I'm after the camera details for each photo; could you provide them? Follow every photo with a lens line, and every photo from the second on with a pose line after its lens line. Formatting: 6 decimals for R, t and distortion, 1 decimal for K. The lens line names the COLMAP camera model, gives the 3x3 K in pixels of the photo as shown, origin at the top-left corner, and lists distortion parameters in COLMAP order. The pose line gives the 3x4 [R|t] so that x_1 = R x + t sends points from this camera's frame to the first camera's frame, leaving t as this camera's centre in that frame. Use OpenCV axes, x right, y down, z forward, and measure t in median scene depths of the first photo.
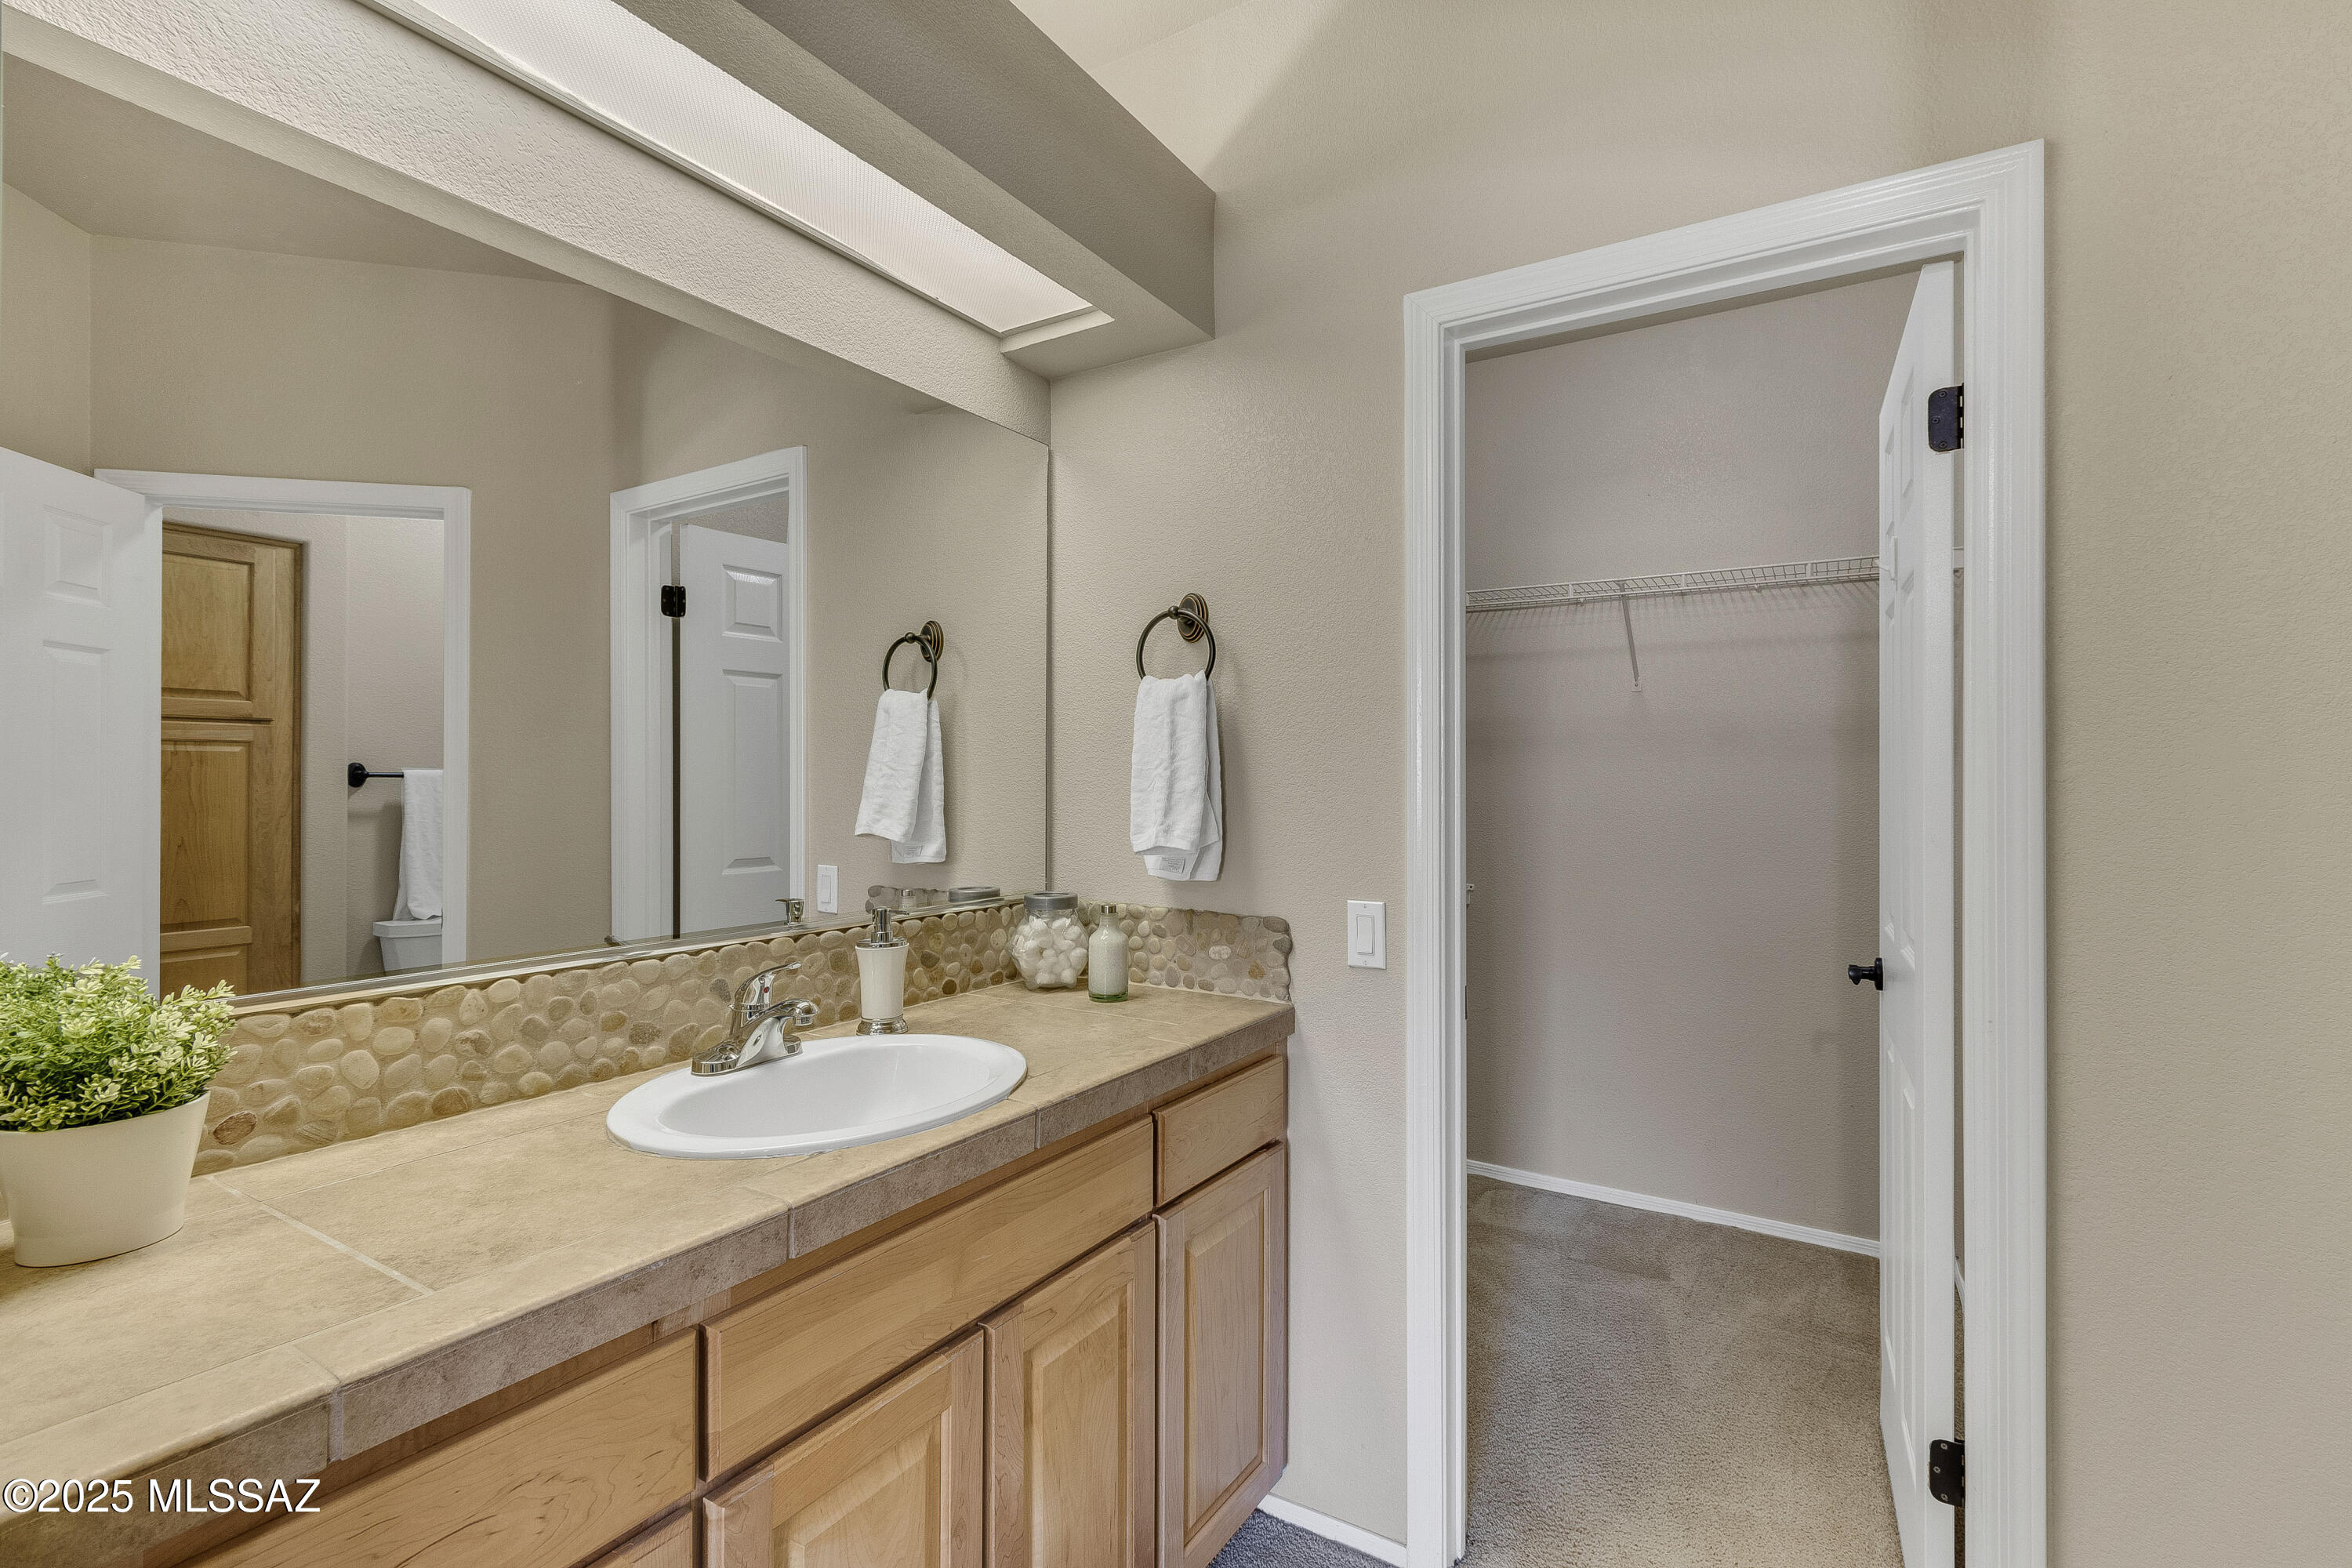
lens RADIAL K [[1993.8, 0, 1176.0], [0, 1993.8, 784.0], [0, 0, 1]] dist [0.008018, 0.005316]
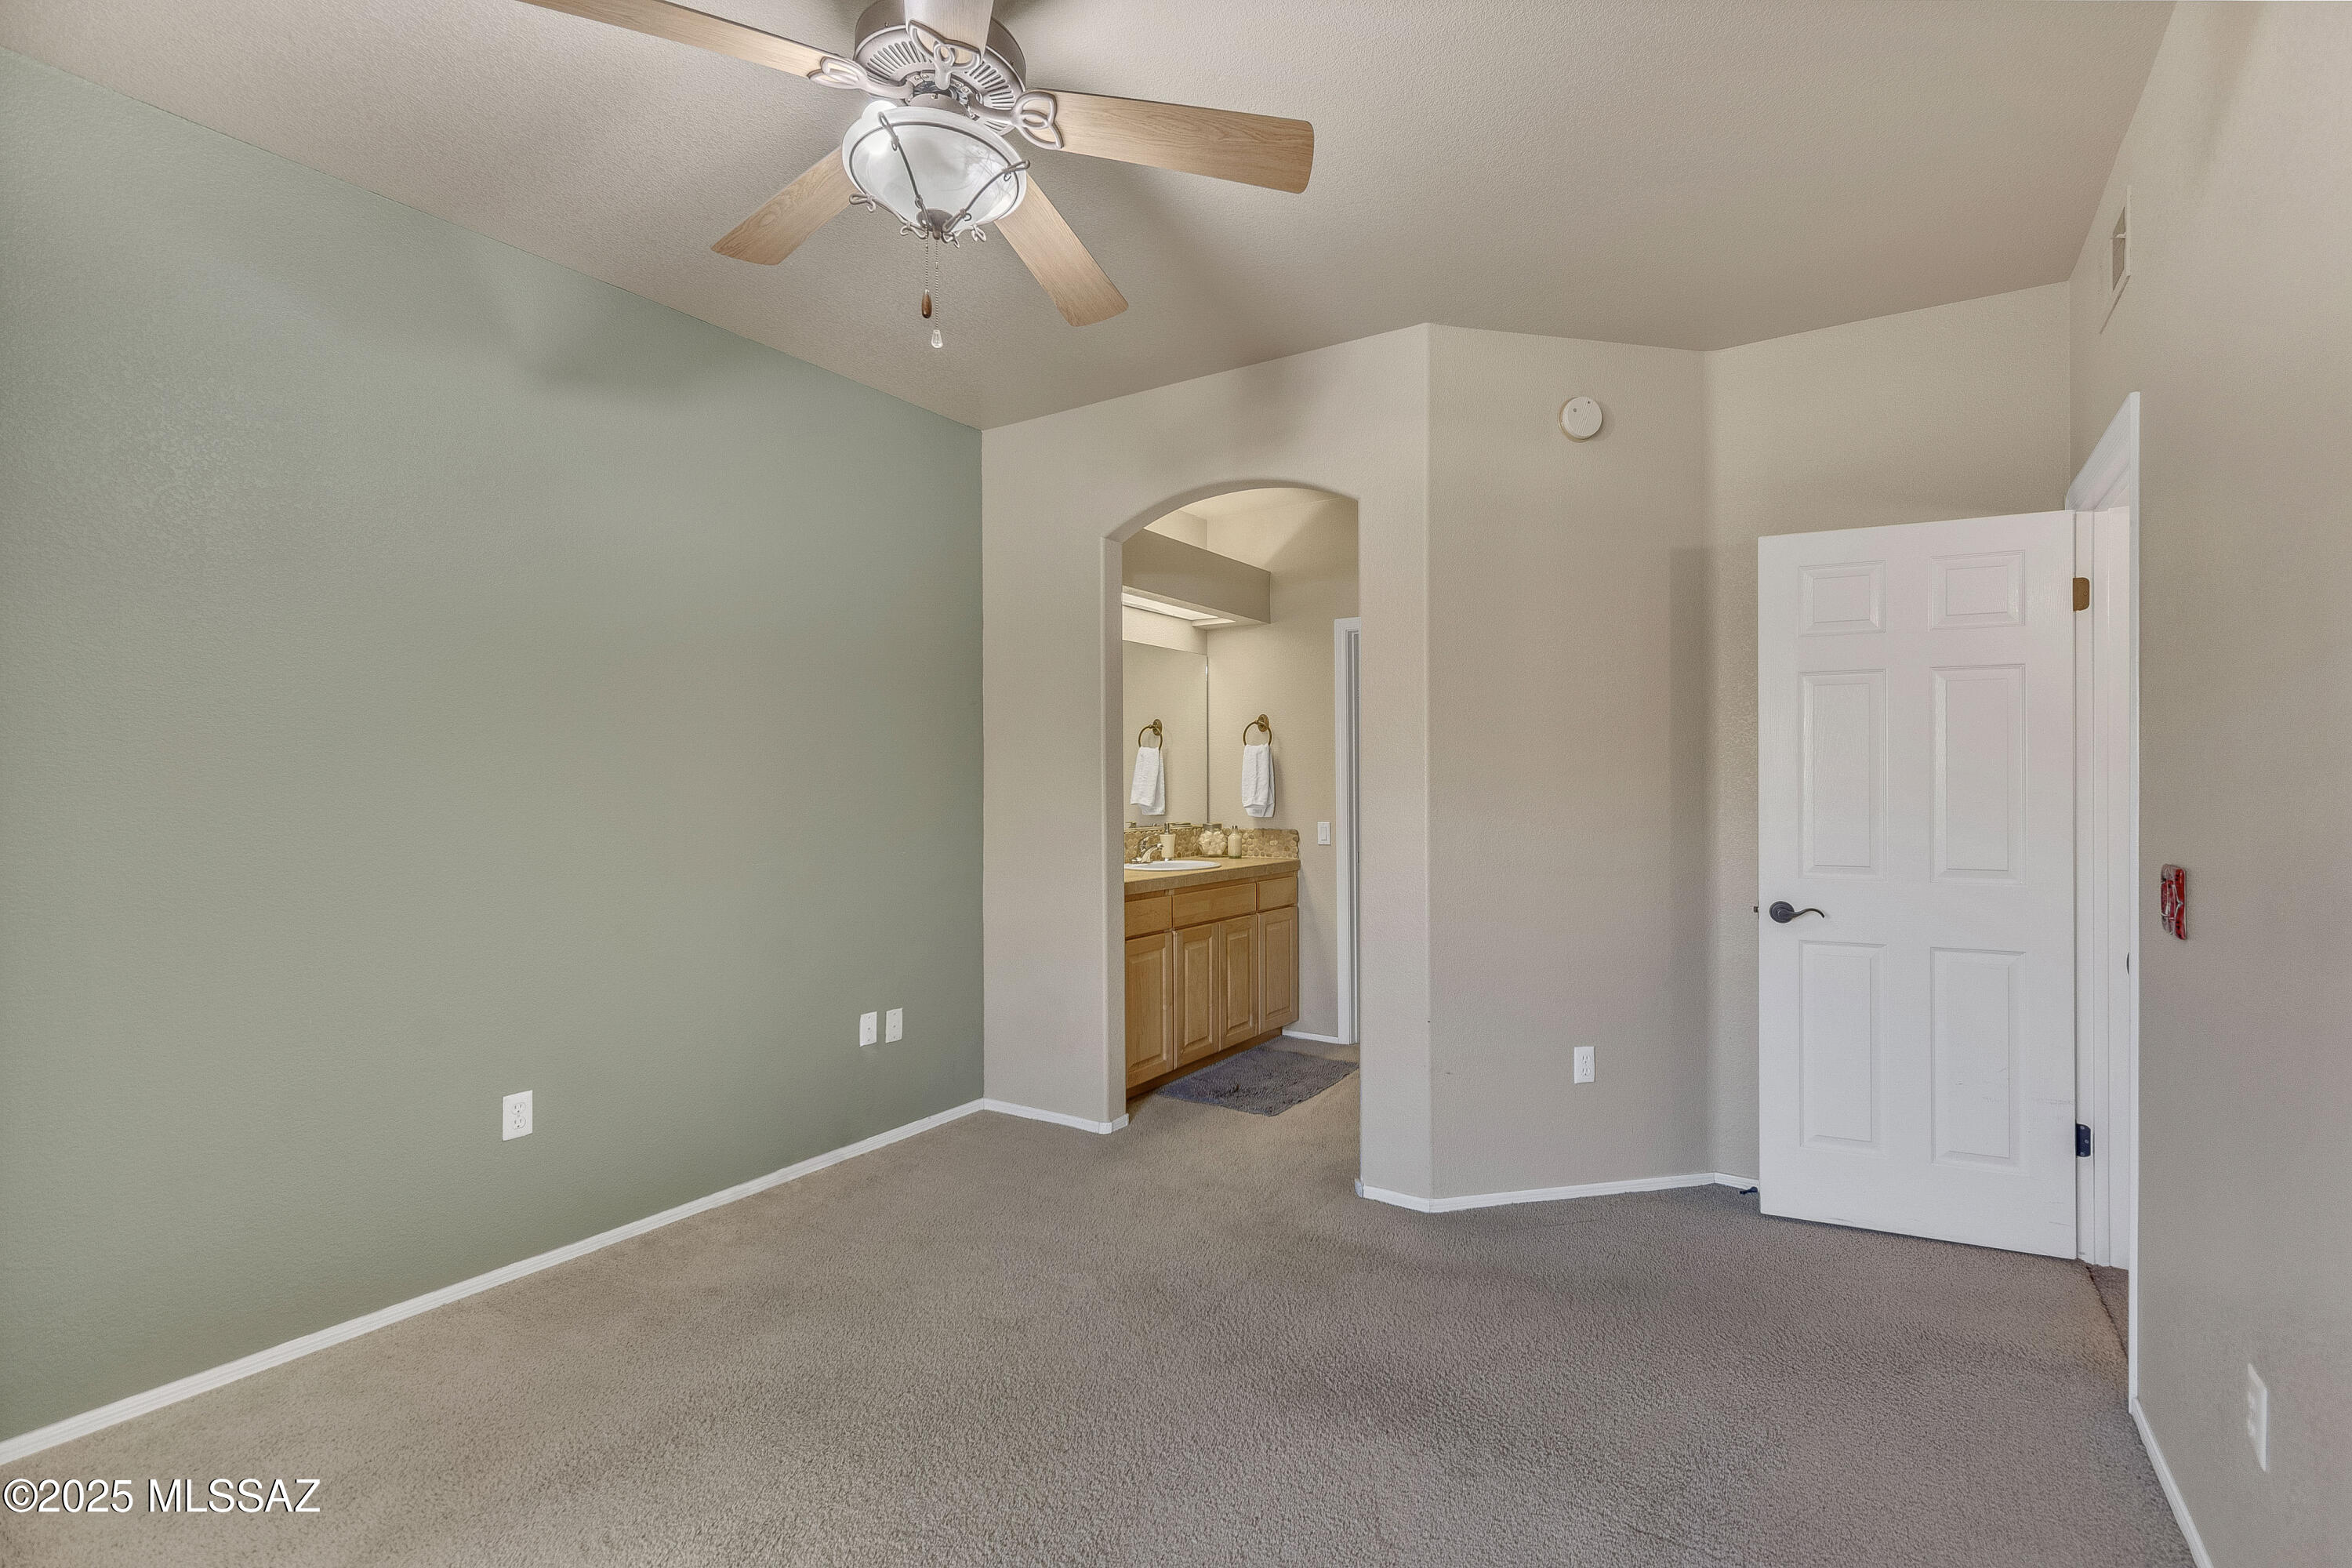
lens RADIAL K [[1993.8, 0, 1176.0], [0, 1993.8, 784.0], [0, 0, 1]] dist [0.008018, 0.005316]
pose [[0.999756, -0.010636, -0.019346, -0.062038], [0.010657, 0.999943, 0.000976, -0.002203], [0.019334, -0.001182, 0.999812, -1.849203]]
